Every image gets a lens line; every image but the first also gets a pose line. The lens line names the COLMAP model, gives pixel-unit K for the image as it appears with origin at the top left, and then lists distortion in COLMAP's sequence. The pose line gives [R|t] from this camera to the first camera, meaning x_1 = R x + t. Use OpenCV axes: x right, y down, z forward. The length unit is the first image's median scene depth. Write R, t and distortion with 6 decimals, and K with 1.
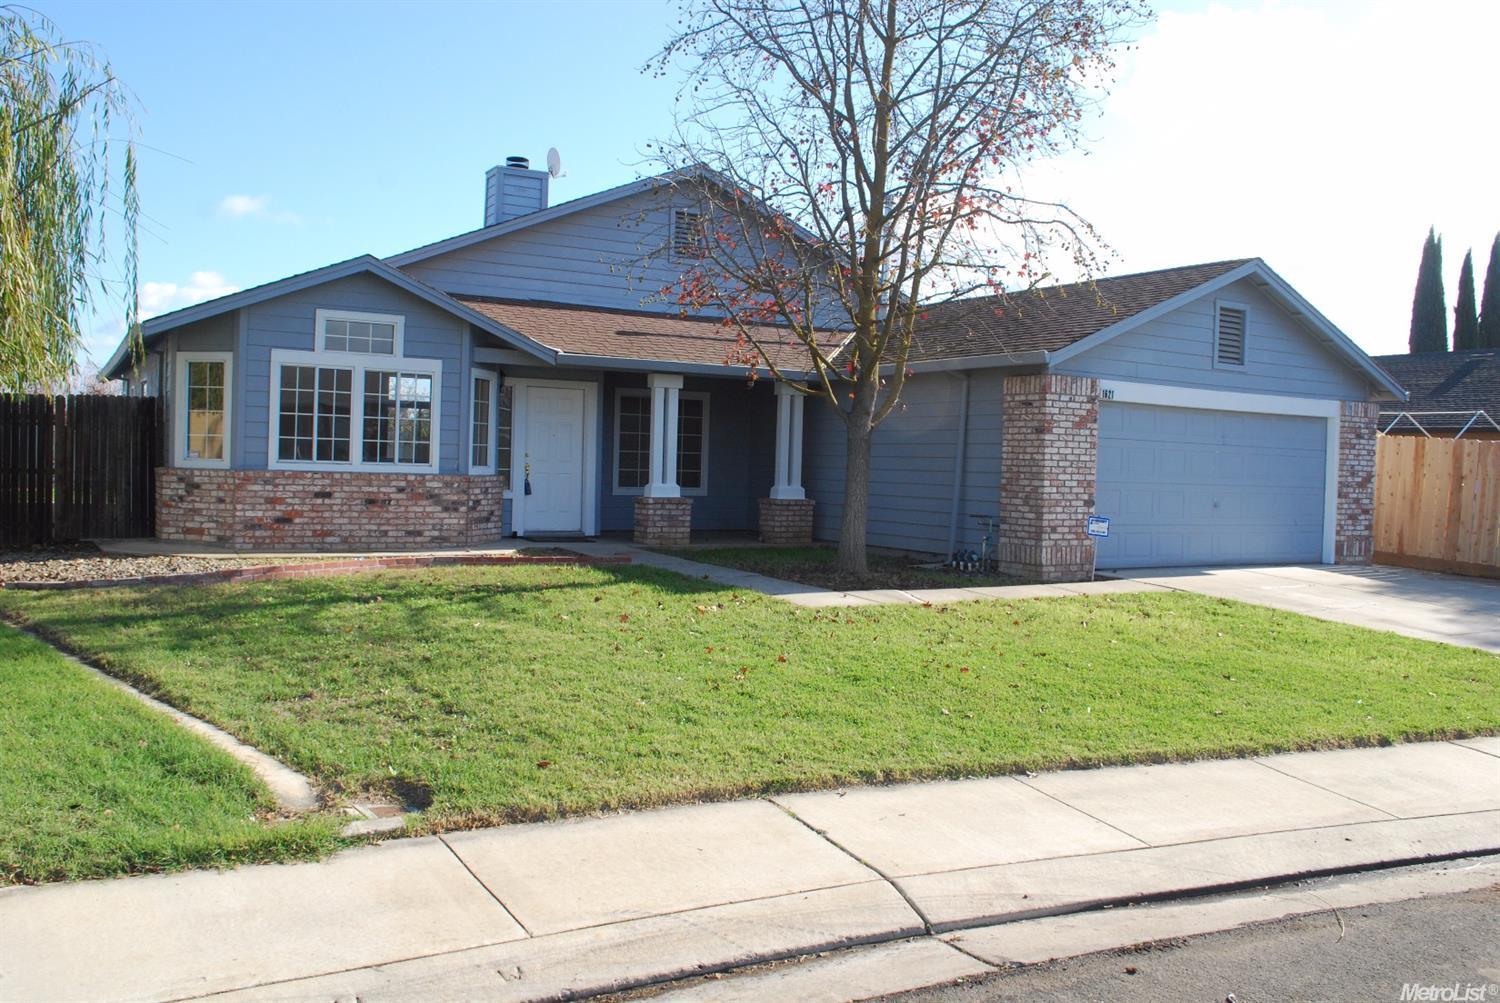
lens RADIAL K [[1203.4, 0, 755.8], [0, 1203.4, 503.4], [0, 0, 1]] dist [-0.075970, 0.007575]
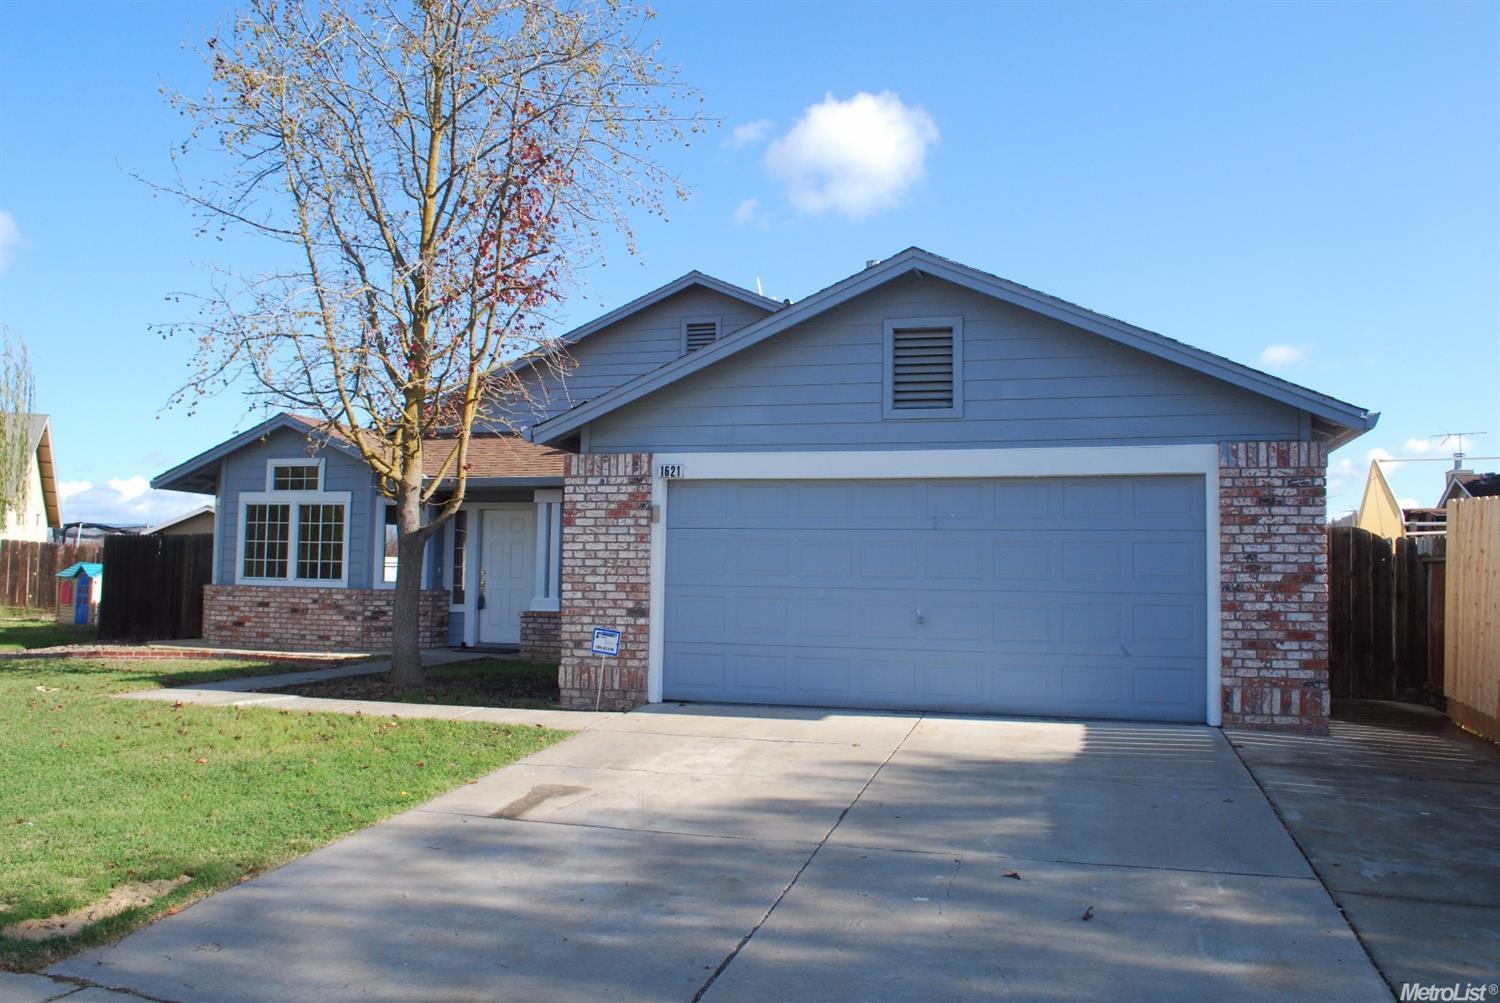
lens RADIAL K [[1203.4, 0, 754.5], [0, 1203.4, 500.2], [0, 0, 1]] dist [-0.075970, 0.007575]
pose [[0.675334, -0.068779, -0.734298, 0.913274], [-0.020973, 0.993448, -0.112341, 0.013532], [0.737213, 0.091269, 0.669467, 0.527910]]
